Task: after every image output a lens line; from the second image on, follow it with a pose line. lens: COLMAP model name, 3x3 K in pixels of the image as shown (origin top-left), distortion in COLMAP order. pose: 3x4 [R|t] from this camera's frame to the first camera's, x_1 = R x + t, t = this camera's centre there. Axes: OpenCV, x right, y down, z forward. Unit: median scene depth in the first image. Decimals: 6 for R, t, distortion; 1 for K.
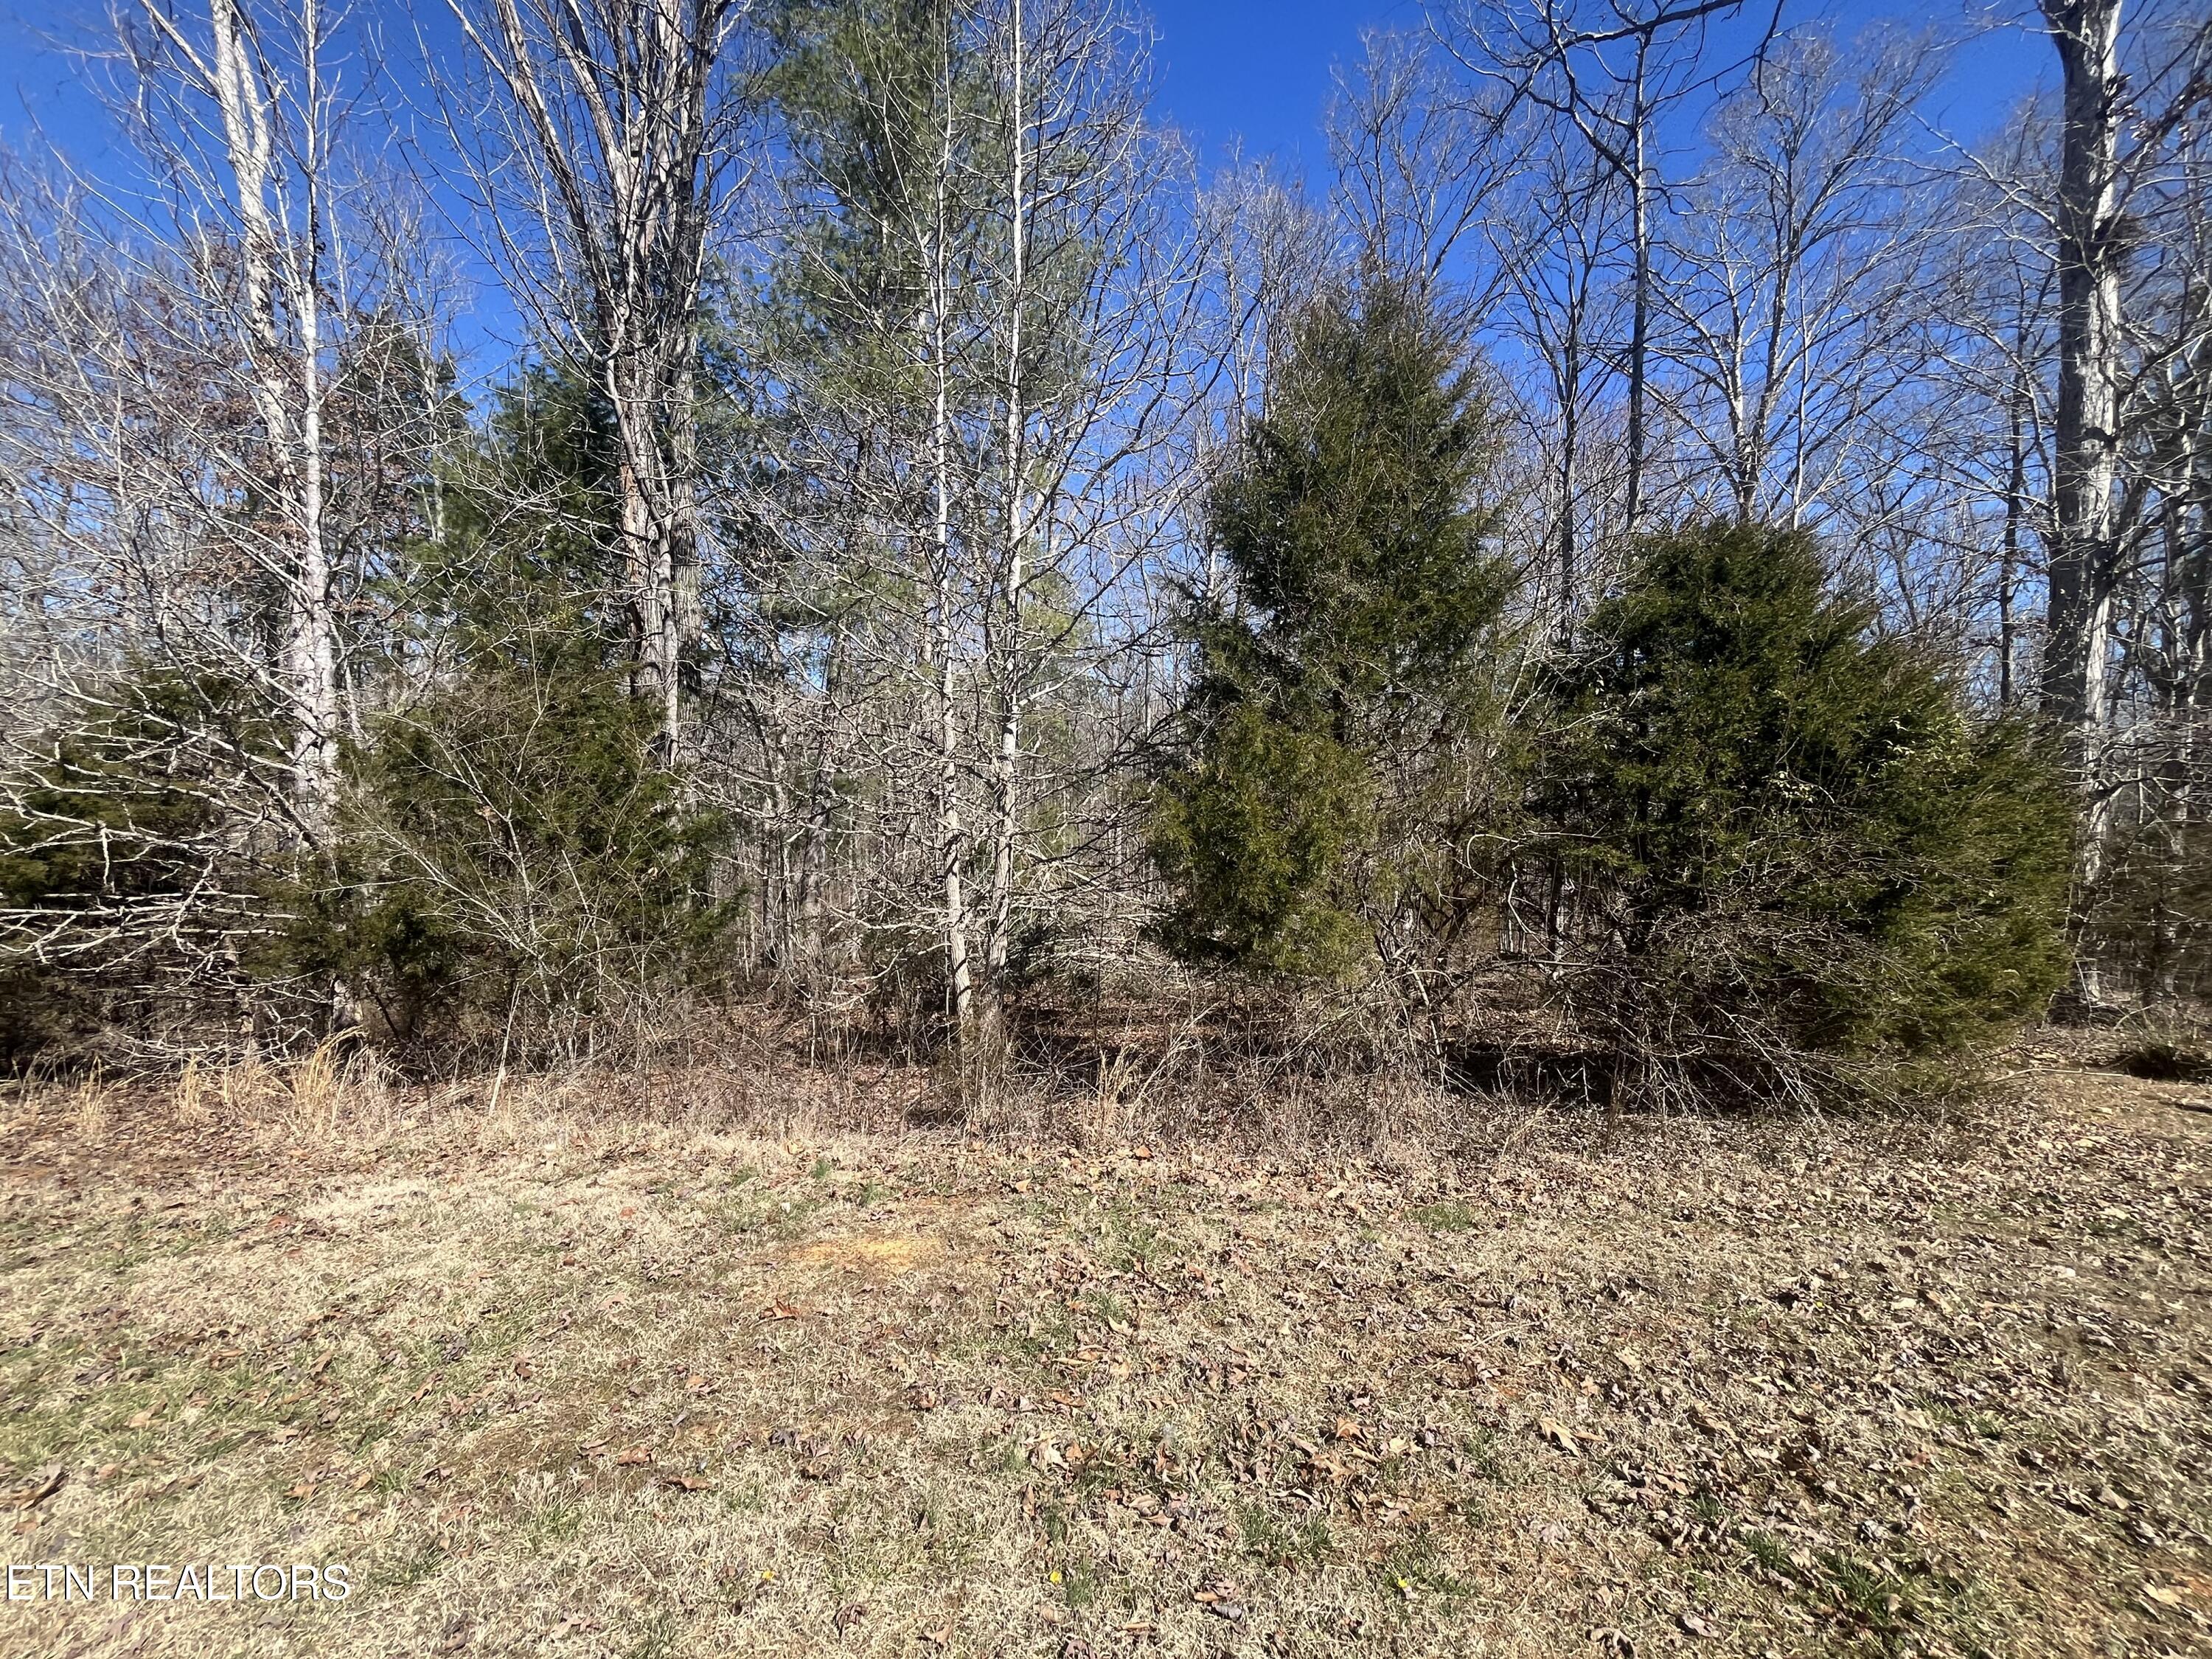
lens RADIAL K [[890.1, 0, 1096.4], [0, 890.1, 828.1], [0, 0, 1]] dist [-0.003920, 0.000368]
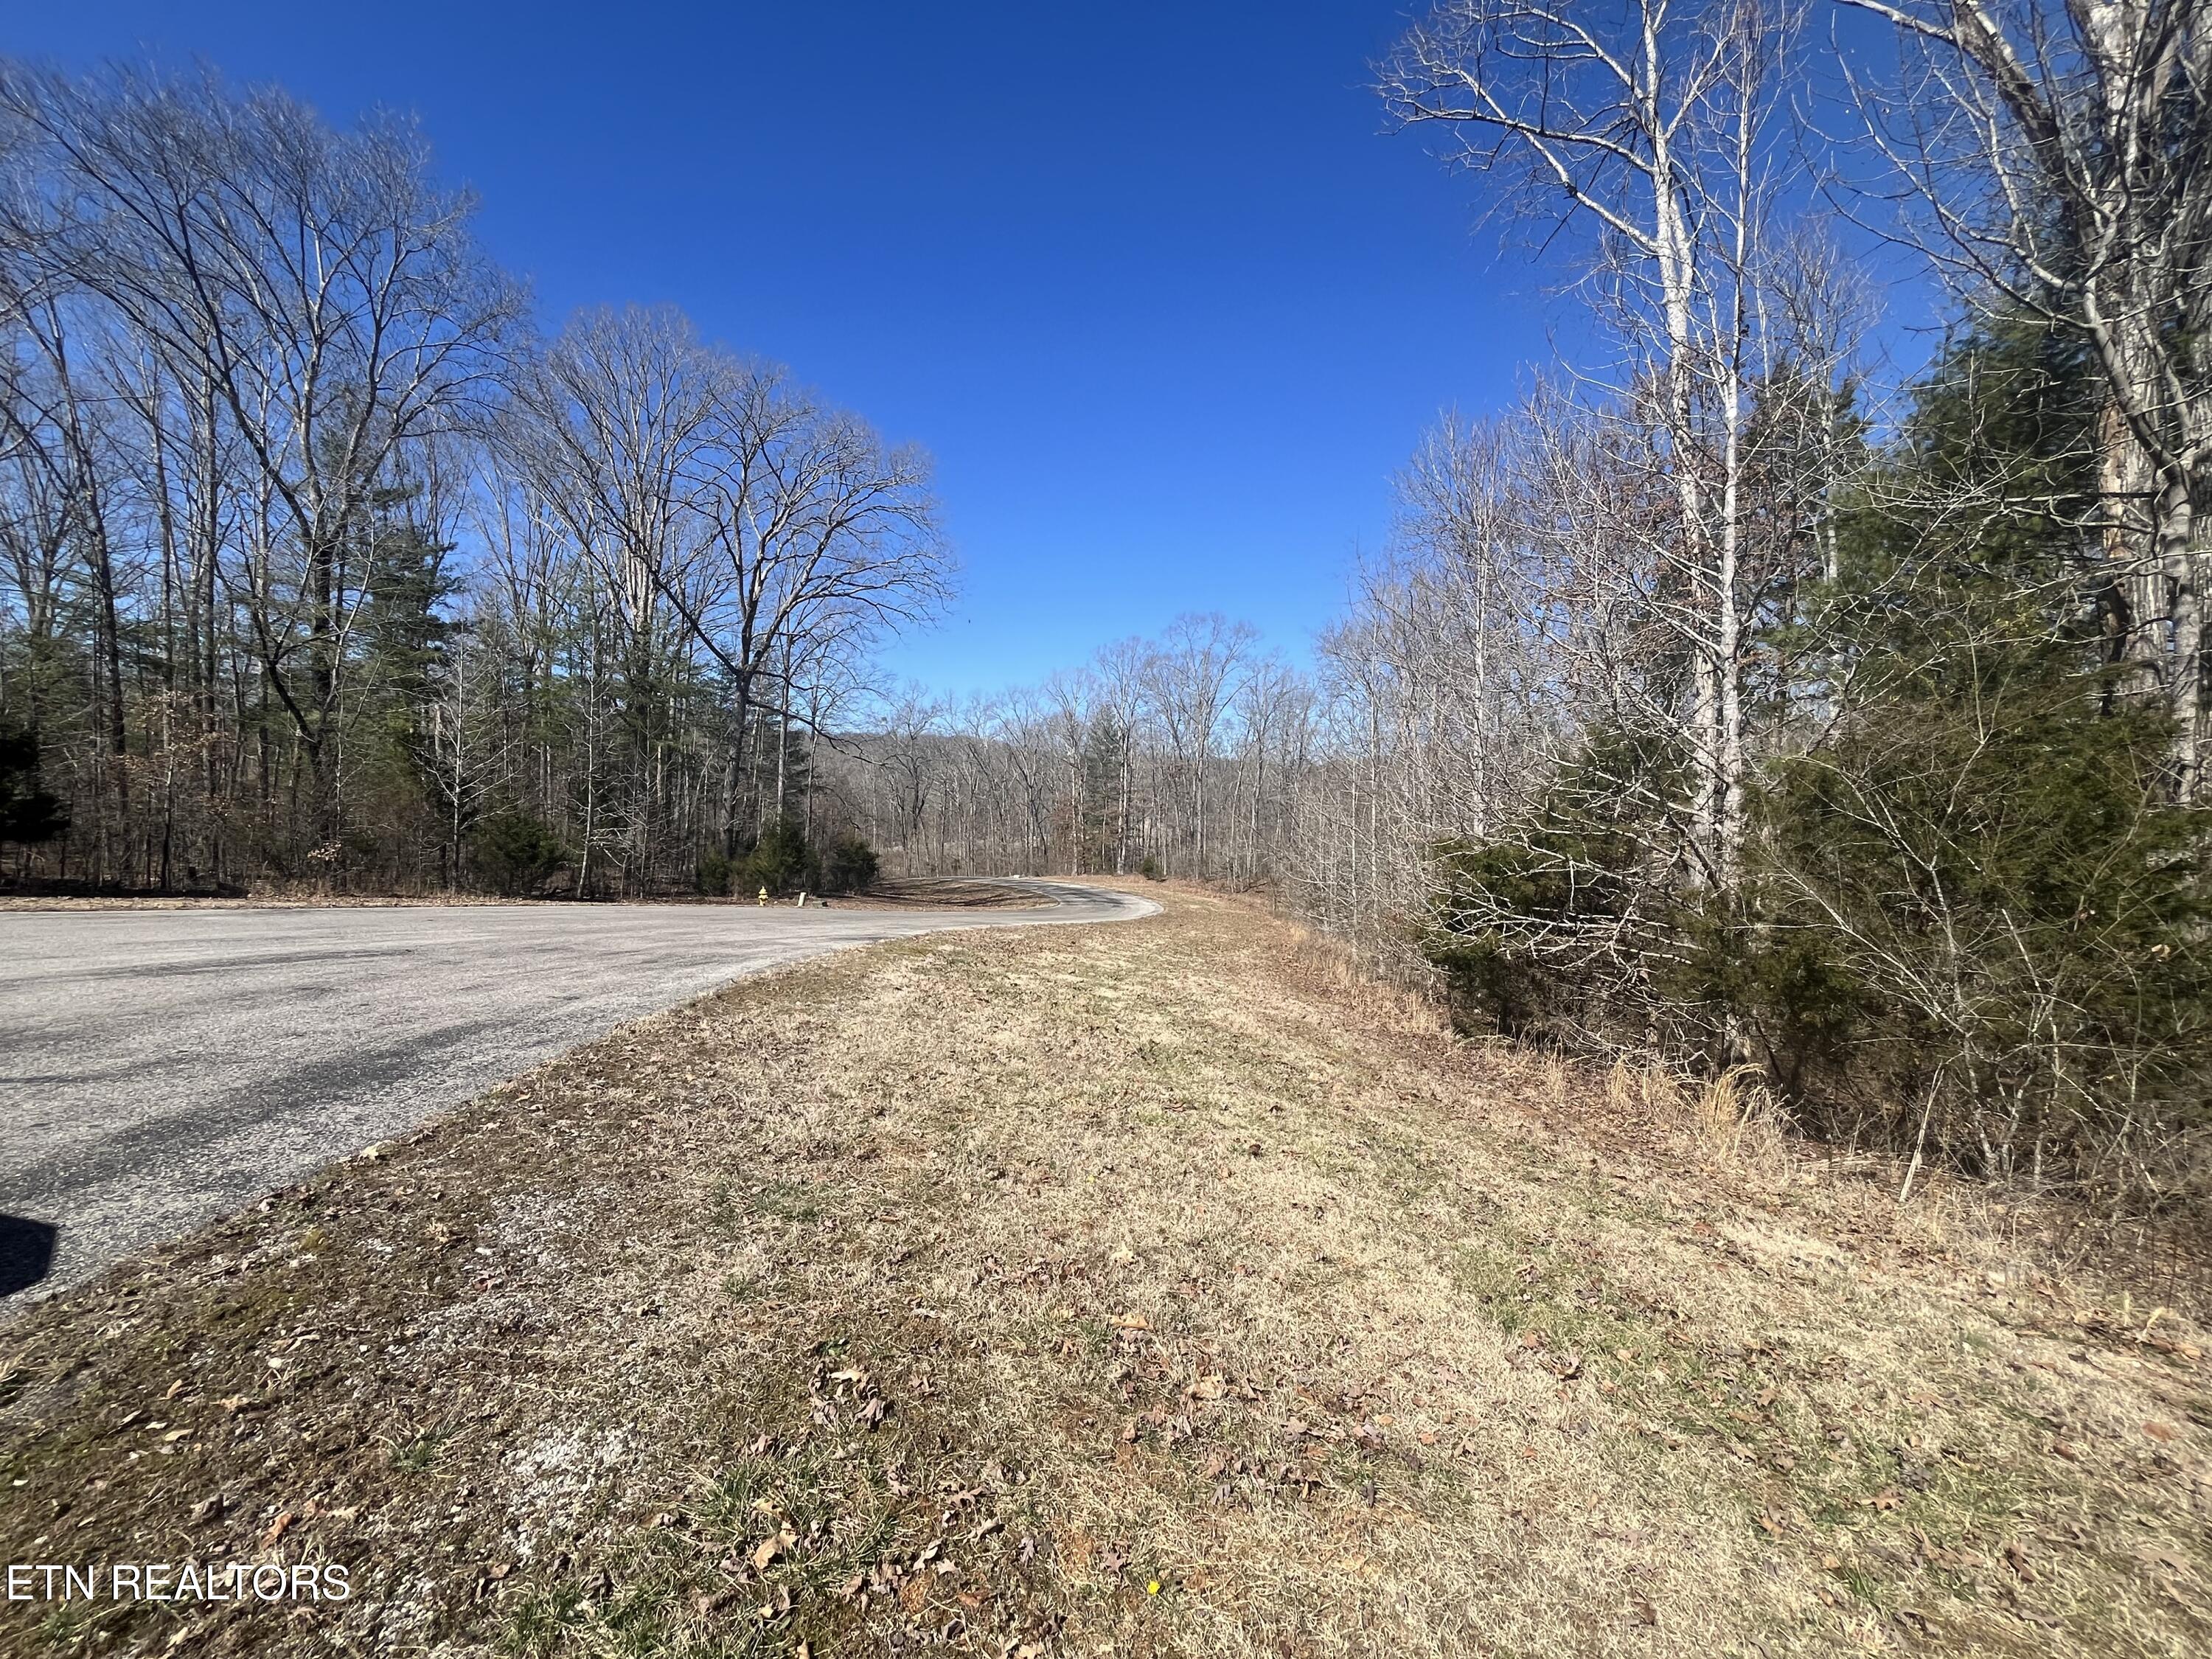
lens RADIAL K [[890.1, 0, 1095.5], [0, 890.1, 829.0], [0, 0, 1]] dist [-0.003920, 0.000368]
pose [[0.255875, 0.003093, -0.966705, -0.042818], [-0.050551, 0.998670, -0.010185, 0.002880], [0.965387, 0.051474, 0.255691, -0.012162]]
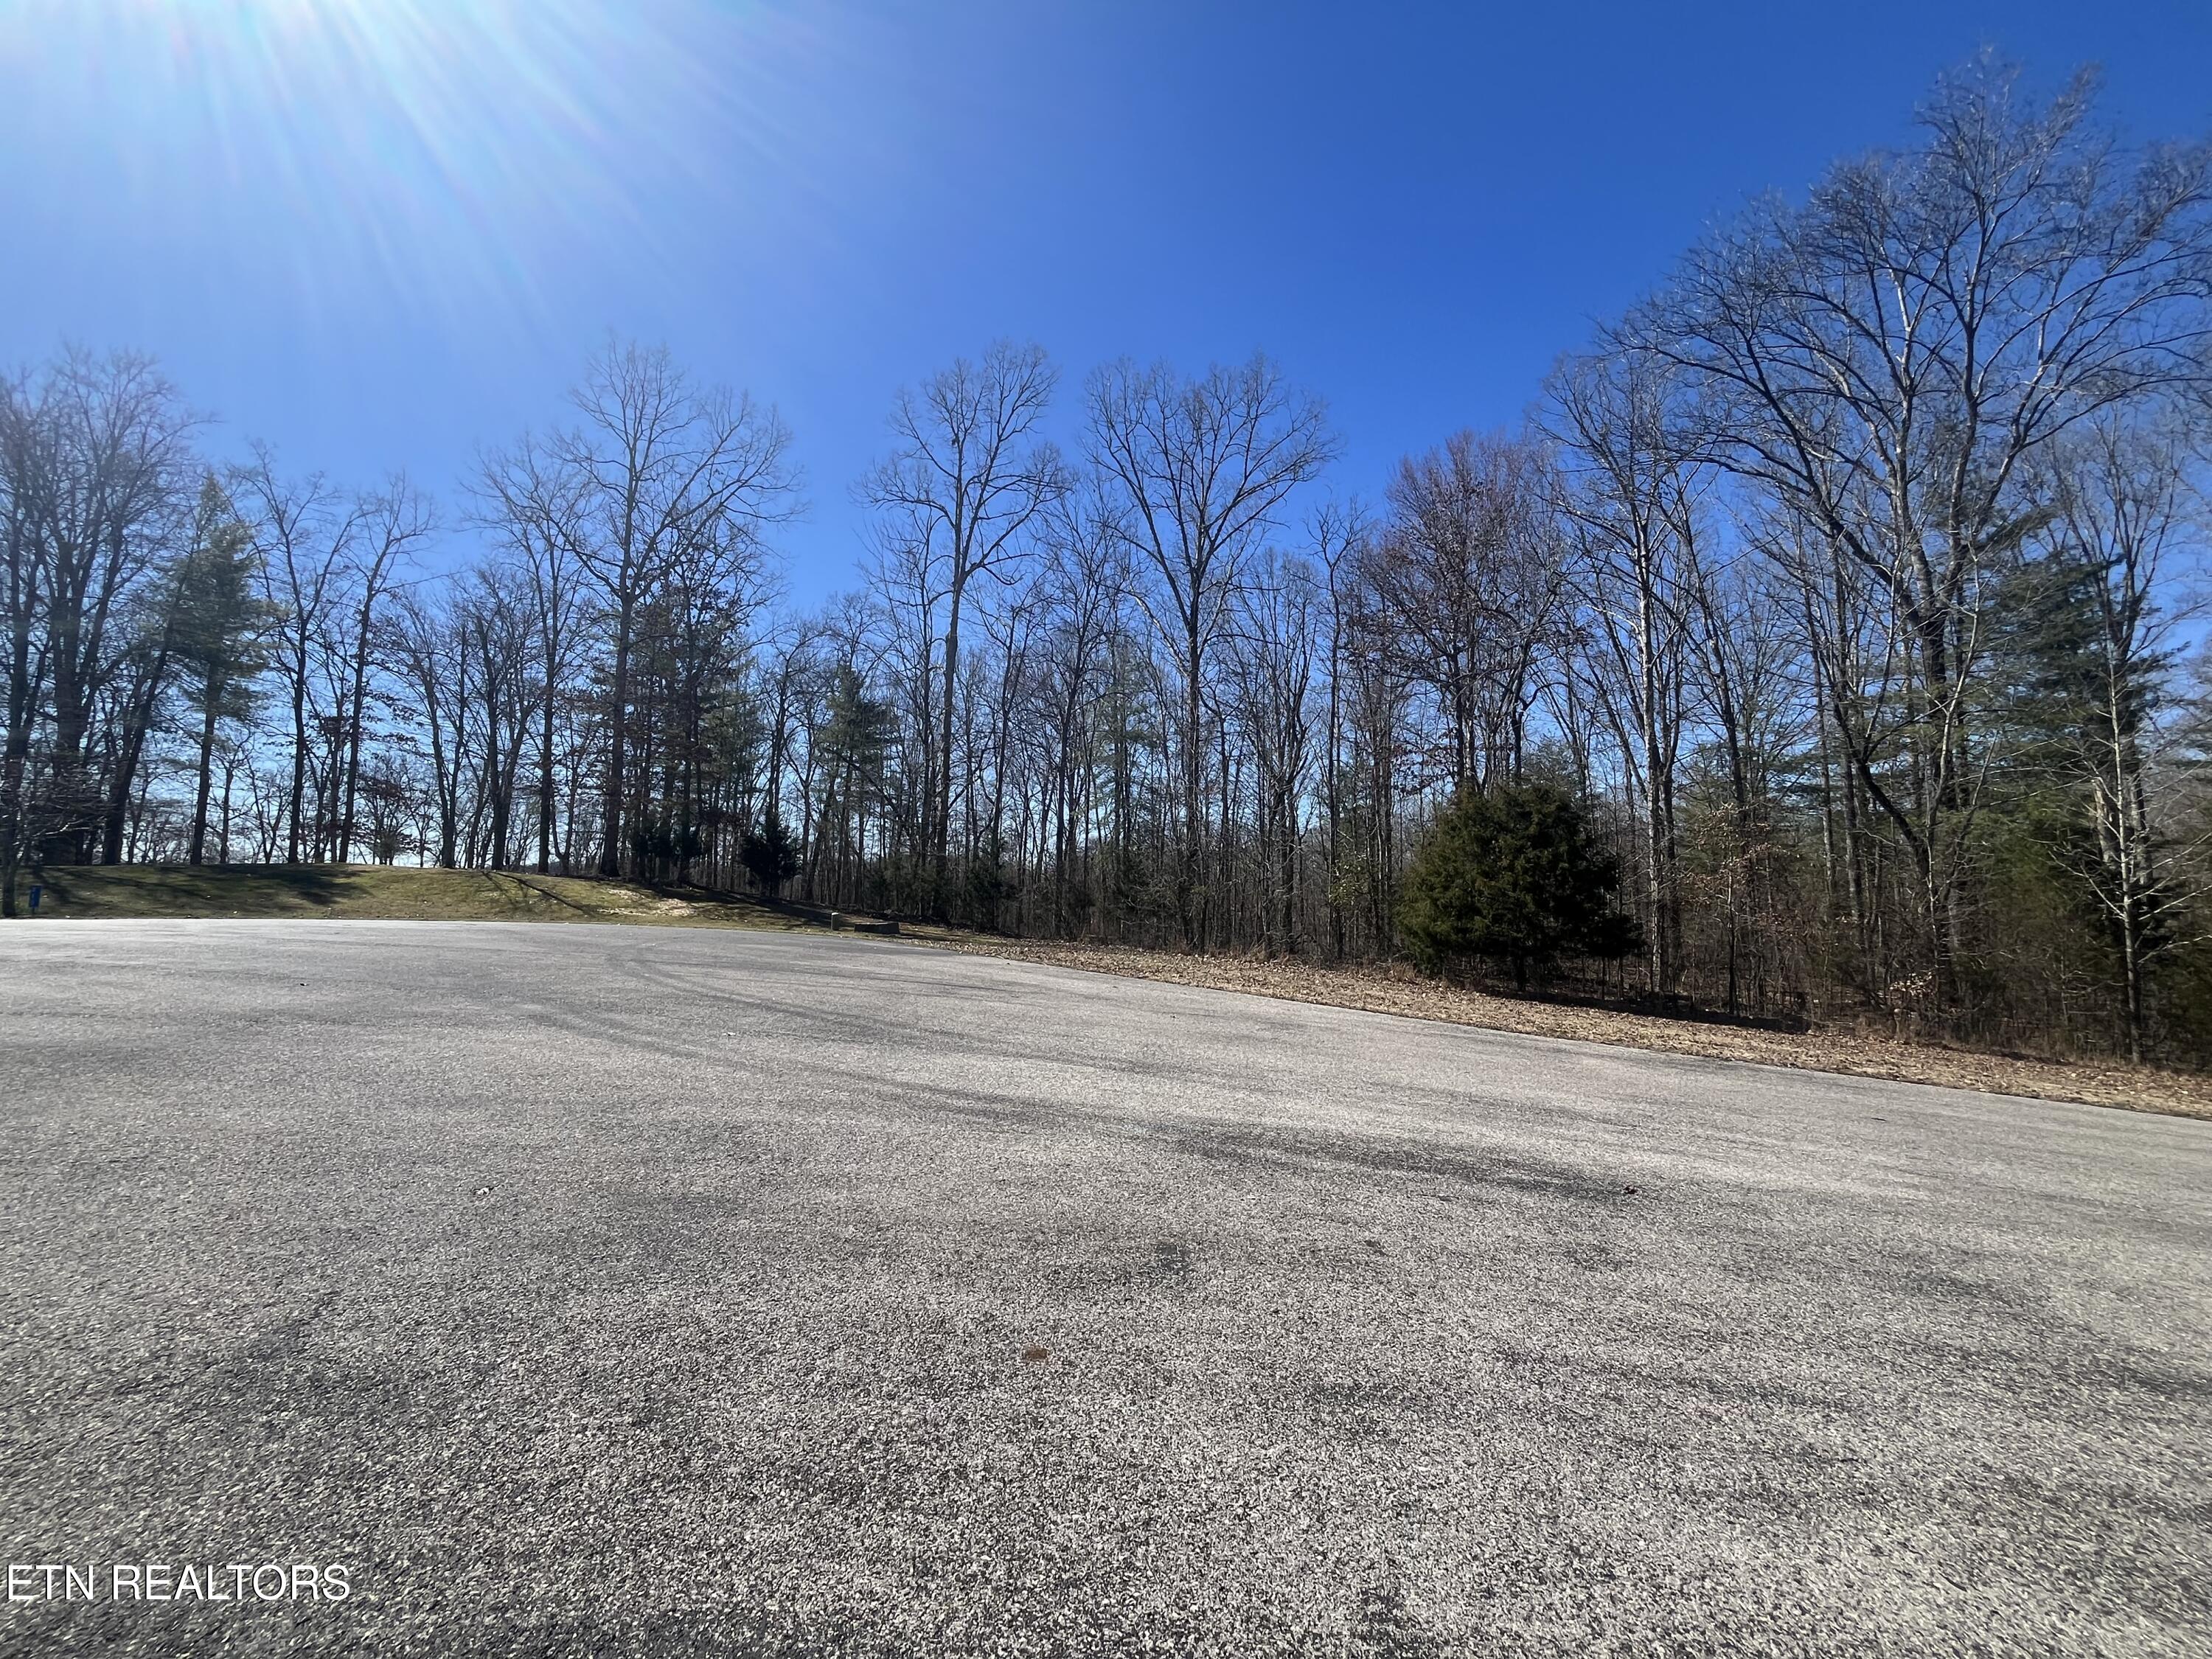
lens RADIAL K [[890.1, 0, 1096.7], [0, 890.1, 831.5], [0, 0, 1]] dist [-0.003920, 0.000368]
pose [[-0.960127, -0.055612, -0.273976, -0.942801], [-0.040927, 0.997417, -0.059029, 0.004103], [0.276551, -0.045462, -0.959923, -0.096808]]
